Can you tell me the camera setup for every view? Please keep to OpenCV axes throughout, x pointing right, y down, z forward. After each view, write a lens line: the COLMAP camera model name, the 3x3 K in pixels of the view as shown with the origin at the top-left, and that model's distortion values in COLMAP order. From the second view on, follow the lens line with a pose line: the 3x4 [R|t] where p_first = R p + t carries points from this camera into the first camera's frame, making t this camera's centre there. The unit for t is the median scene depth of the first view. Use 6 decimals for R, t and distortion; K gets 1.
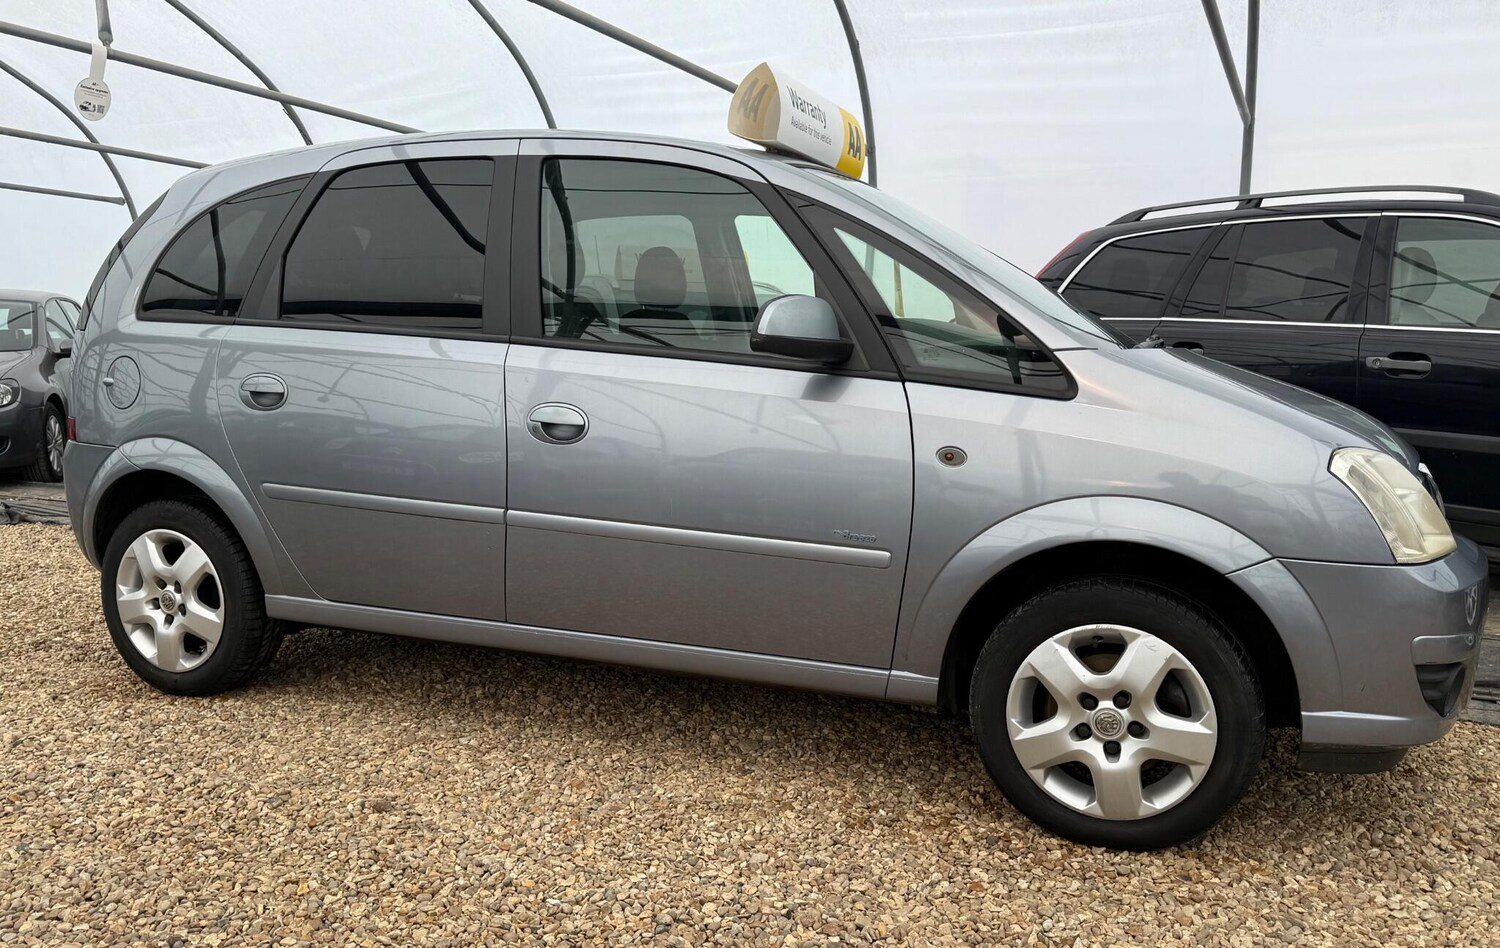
lens RADIAL K [[1093.1, 0, 738.8], [0, 1093.1, 511.4], [0, 0, 1]] dist [0.018398, -0.022060]
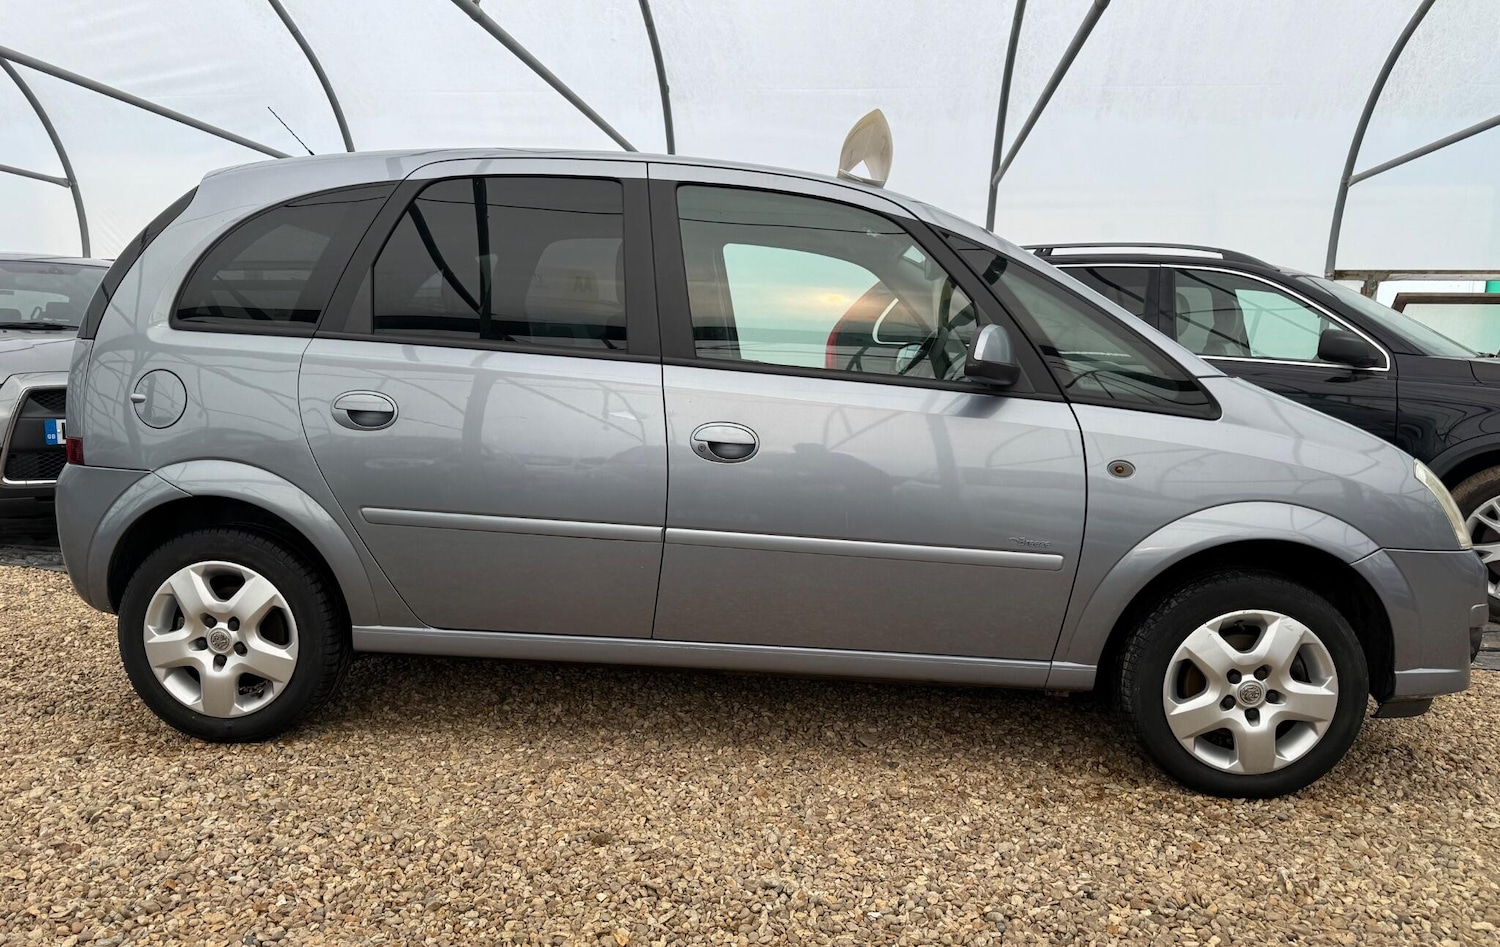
lens RADIAL K [[988.3, 0, 727.6], [0, 988.3, 492.3], [0, 0, 1]] dist [-0.001985, 0.004065]
pose [[0.956645, -0.024007, 0.290265, -0.431049], [0.027973, 0.999563, -0.009520, -0.025058], [-0.289910, 0.017227, 0.956899, 0.116520]]
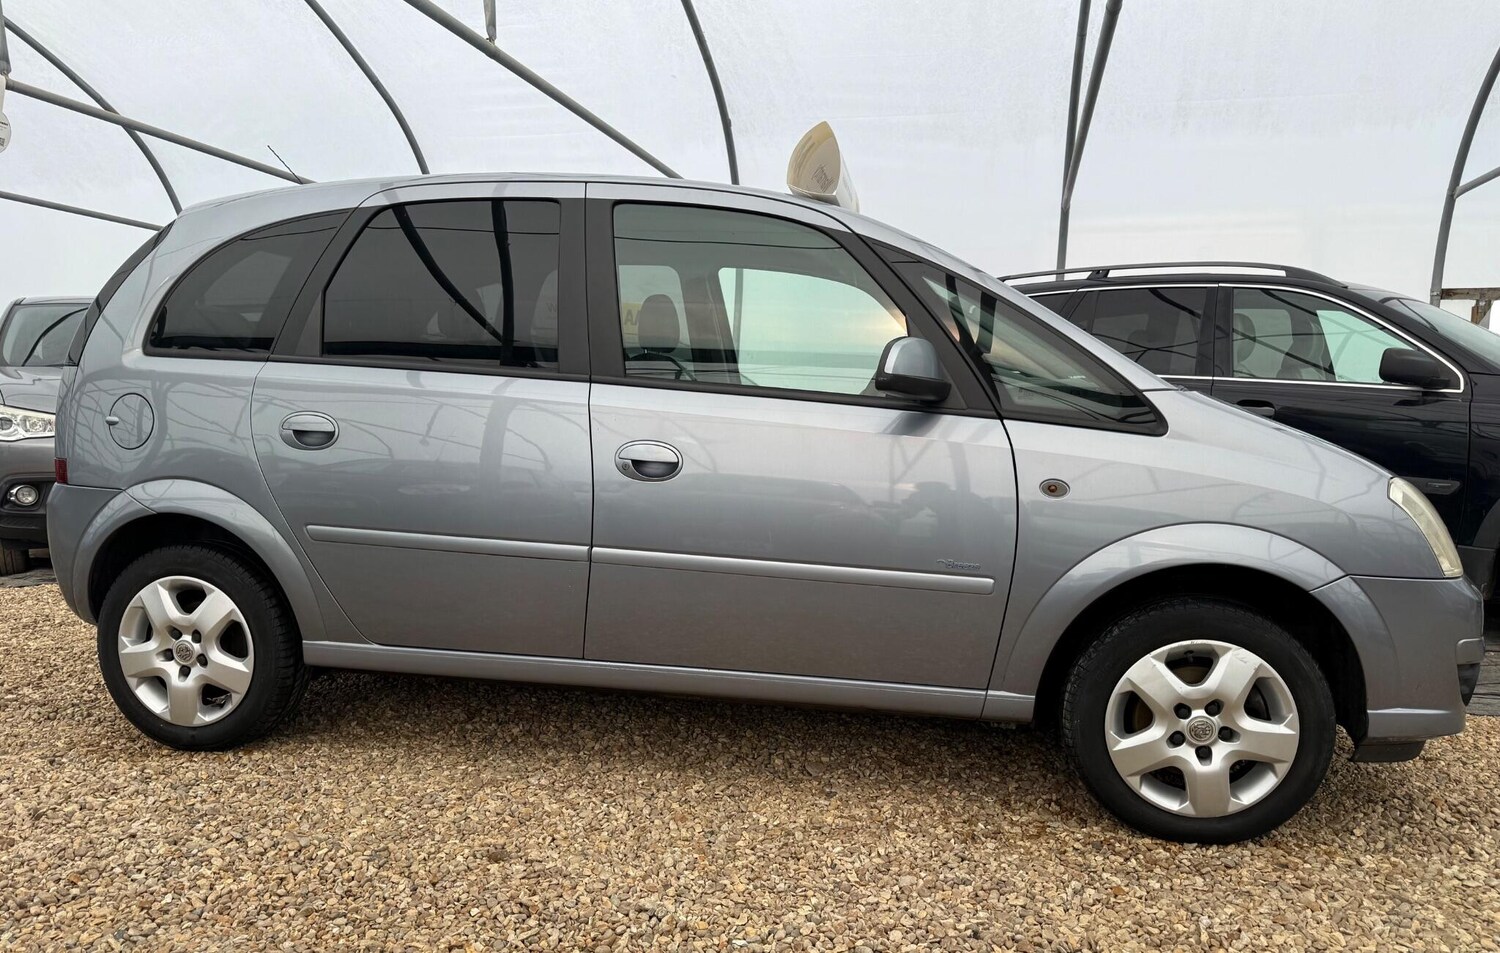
lens RADIAL K [[988.3, 0, 726.8], [0, 988.3, 518.3], [0, 0, 1]] dist [-0.001985, 0.004065]
pose [[0.982950, -0.015747, 0.183198, -0.261997], [0.020370, 0.999519, -0.023378, -0.004465], [-0.182742, 0.026711, 0.982798, 0.089828]]
